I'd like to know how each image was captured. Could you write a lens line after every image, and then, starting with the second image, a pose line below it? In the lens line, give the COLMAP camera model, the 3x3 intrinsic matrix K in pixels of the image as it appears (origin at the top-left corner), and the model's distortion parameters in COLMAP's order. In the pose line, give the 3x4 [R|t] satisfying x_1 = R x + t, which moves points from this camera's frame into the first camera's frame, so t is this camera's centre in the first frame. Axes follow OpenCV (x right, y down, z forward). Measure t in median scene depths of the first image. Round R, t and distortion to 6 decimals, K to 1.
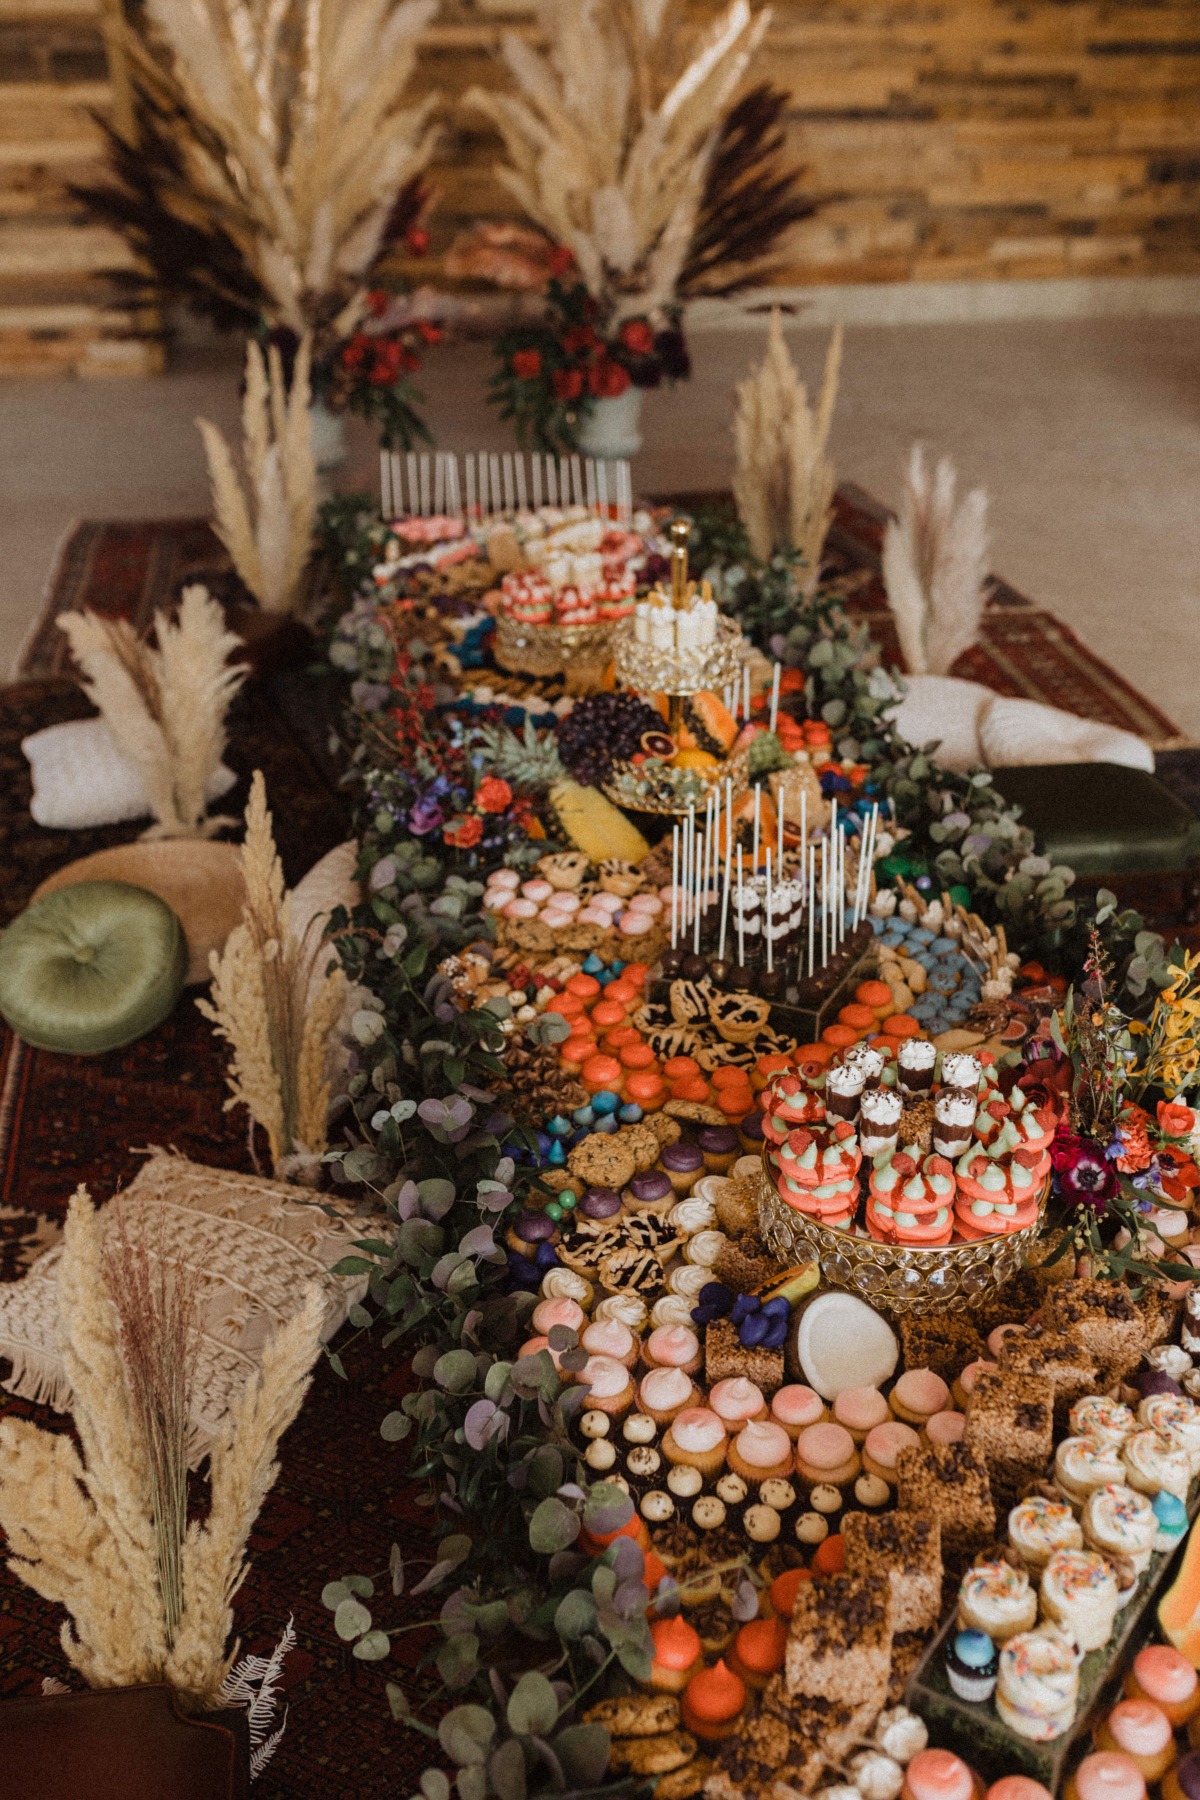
lens RADIAL K [[1791.0, 0, 615.2], [0, 1791.0, 932.0], [0, 0, 1]] dist [0.000466, 0.001638]
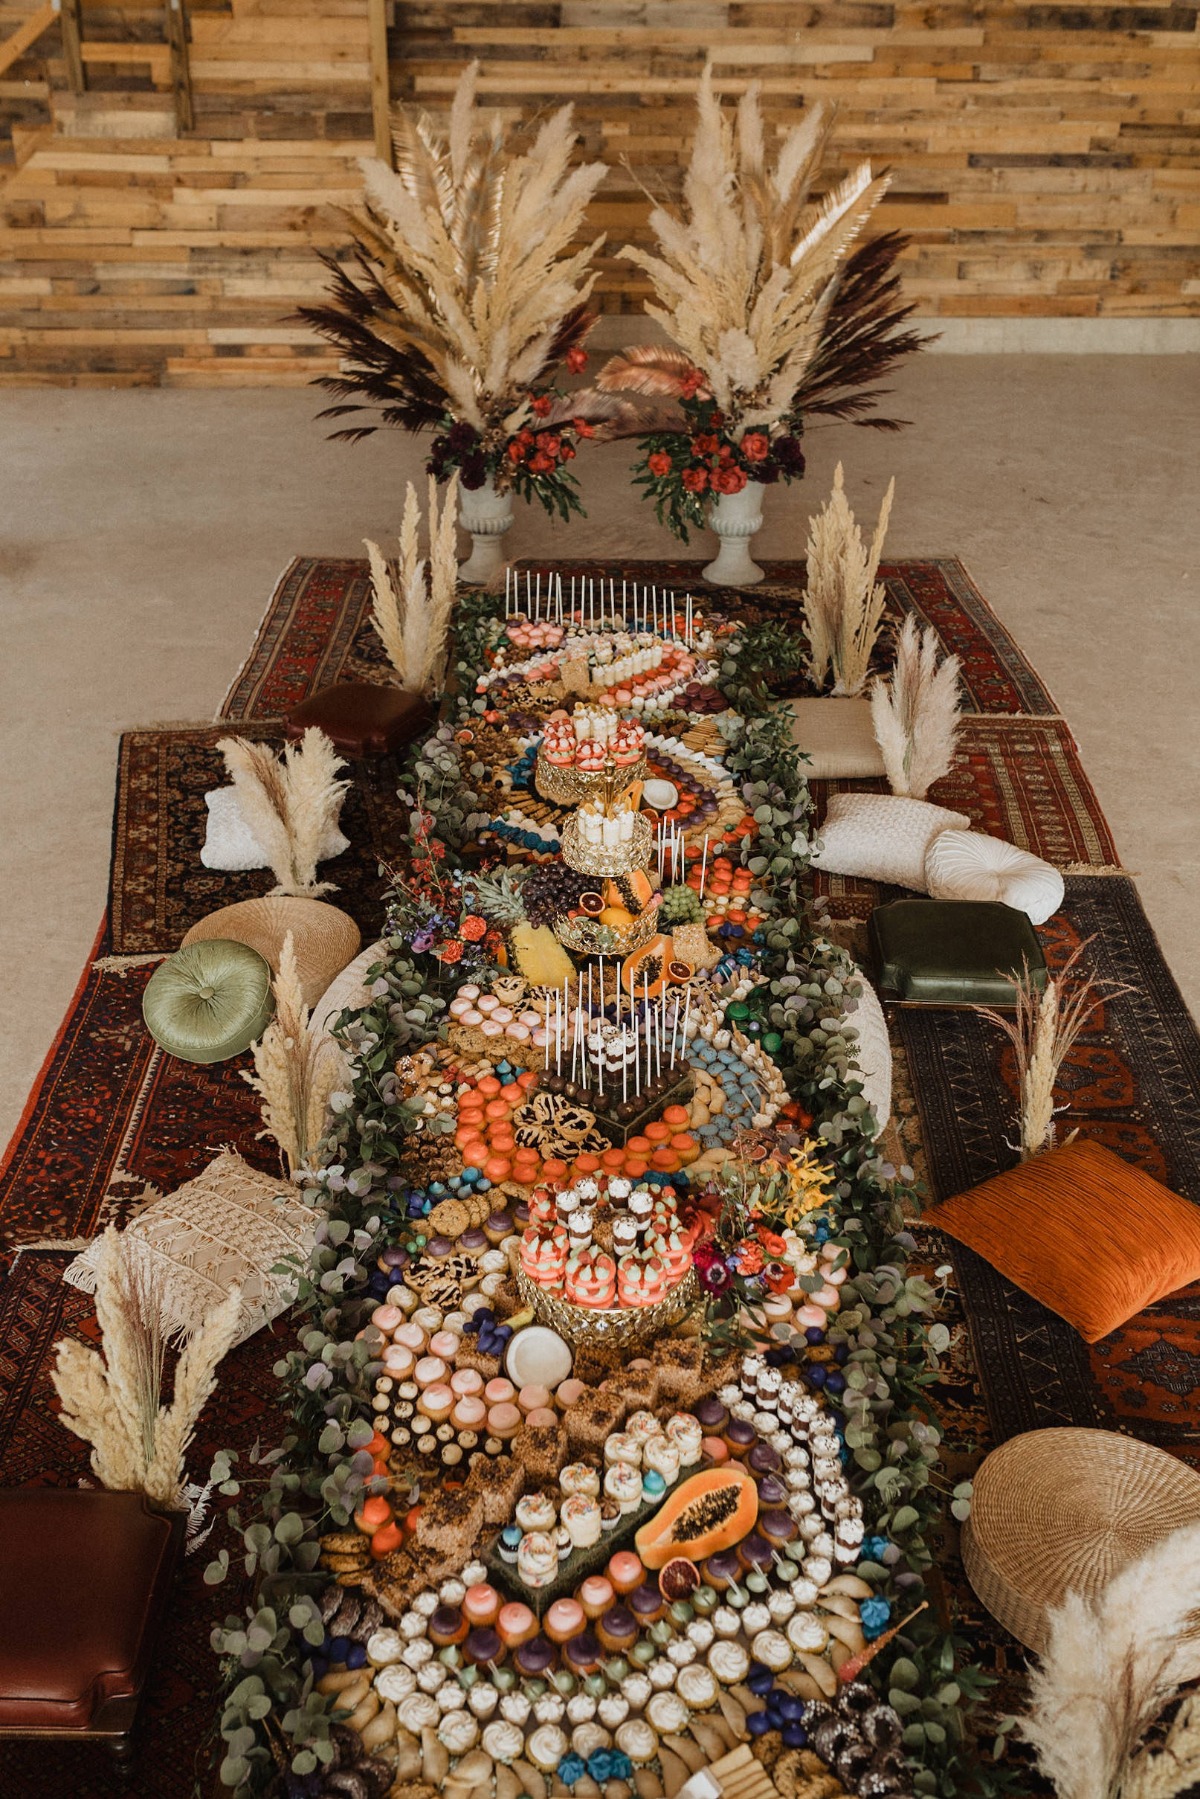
lens RADIAL K [[1801.4, 0, 574.4], [0, 1801.4, 869.8], [0, 0, 1]] dist [-0.001005, 0.007691]
pose [[0.981830, 0.095937, -0.163724, 0.300086], [-0.090779, 0.995118, 0.038716, -0.228361], [0.166639, -0.023150, 0.985746, -0.510839]]
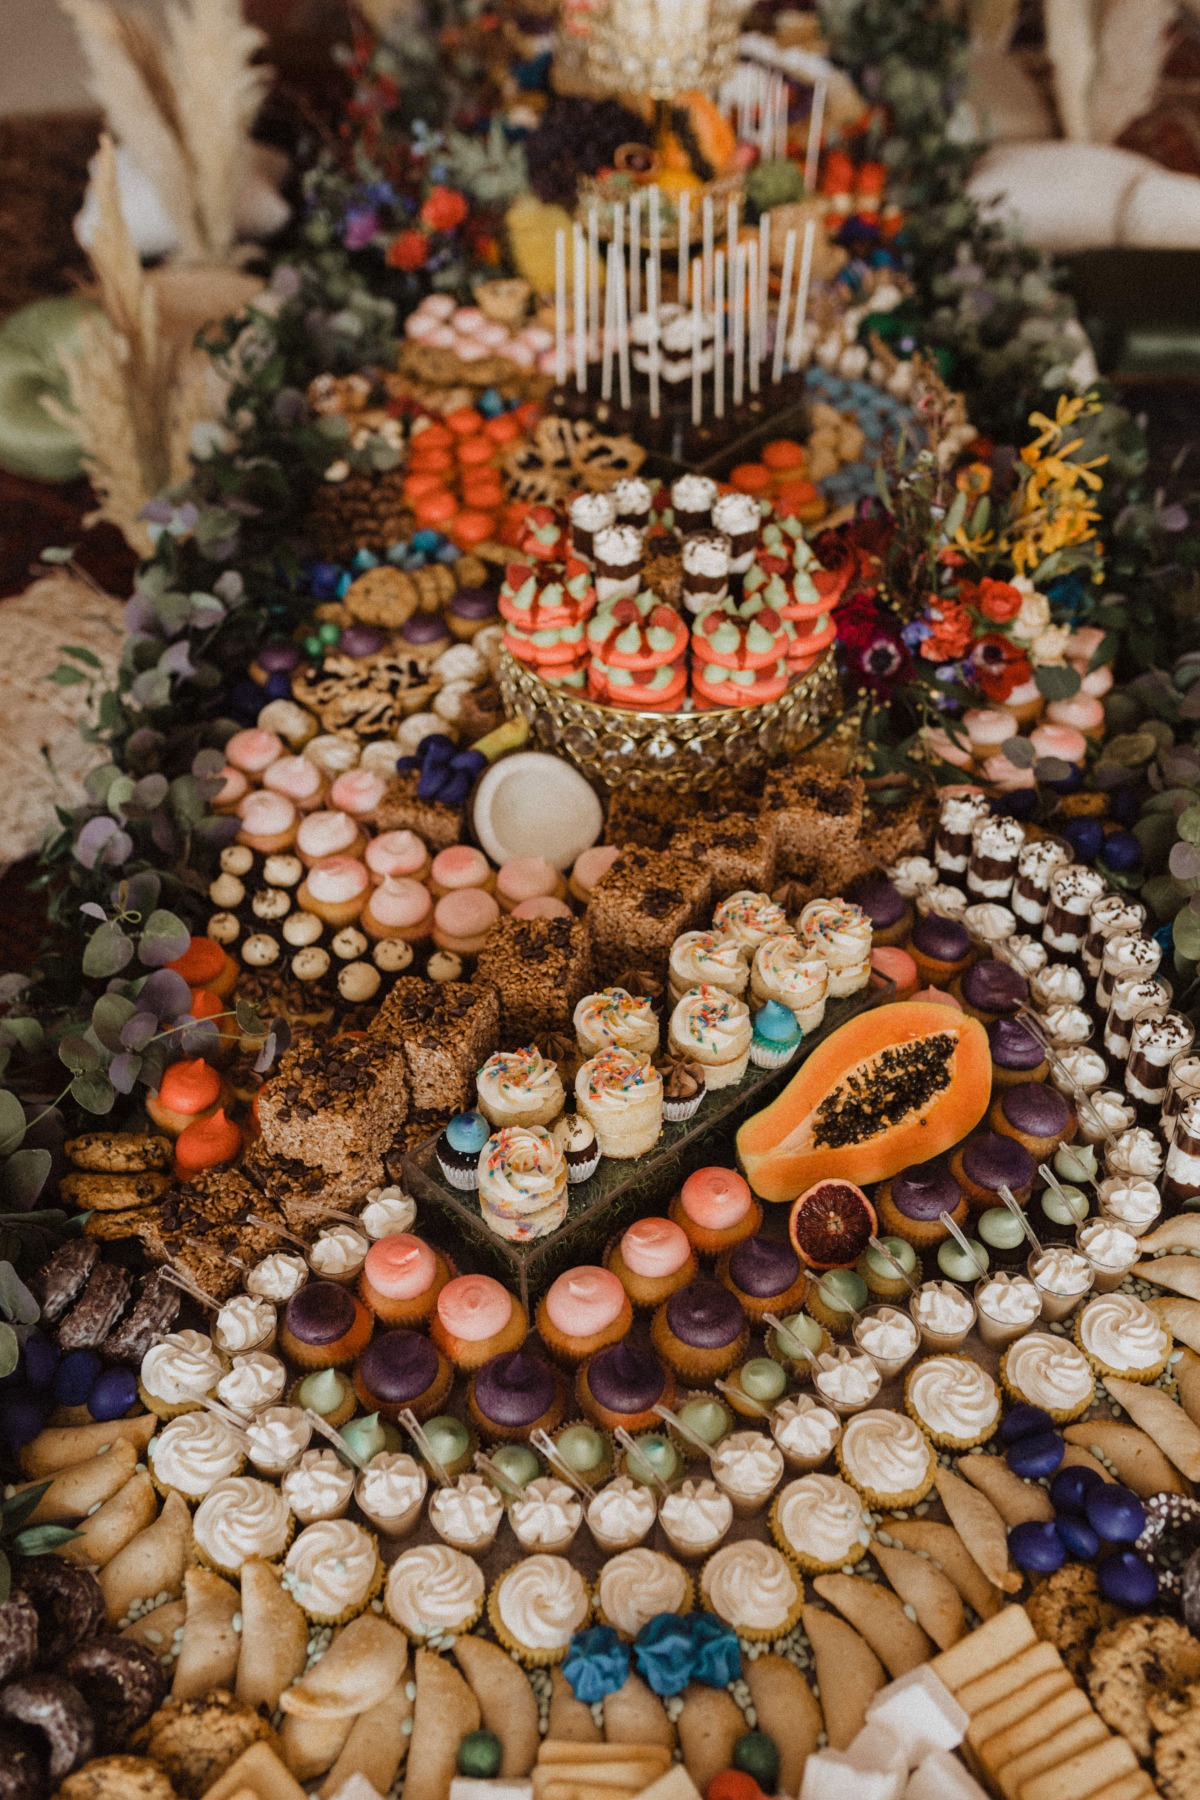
lens RADIAL K [[1723.6, 0, 595.2], [0, 1723.6, 904.2], [0, 0, 1]] dist [0.001398, -0.001693]
pose [[0.980377, 0.123061, -0.154002, 0.219714], [-0.082439, 0.965563, 0.246762, 0.047837], [0.179066, -0.229224, 0.956761, 0.140143]]
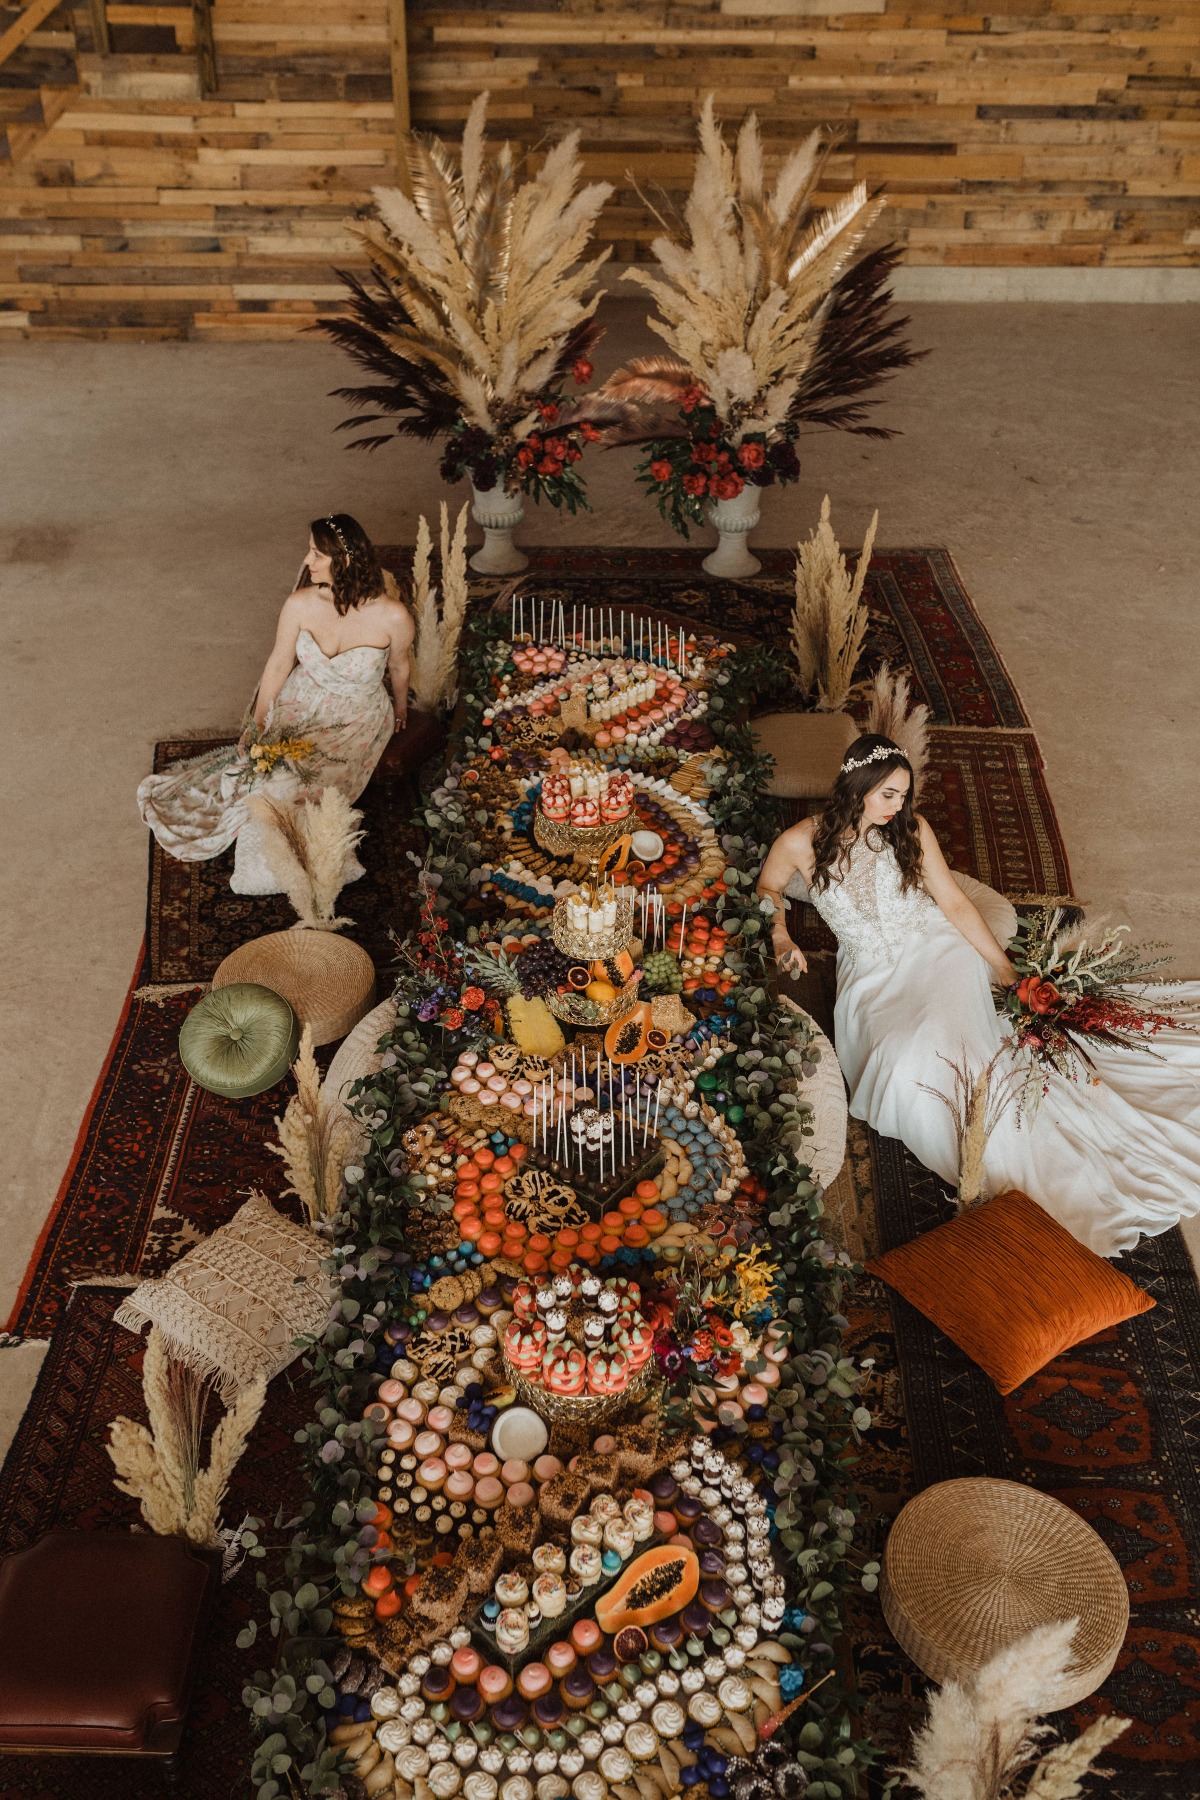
lens RADIAL K [[1758.8, 0, 575.5], [0, 1758.8, 868.9], [0, 0, 1]] dist [-0.001946, 0.011221]
pose [[0.978941, 0.117655, -0.166830, 0.334531], [-0.096926, 0.987104, 0.127398, -0.492239], [0.179668, -0.108545, 0.977721, -0.639331]]
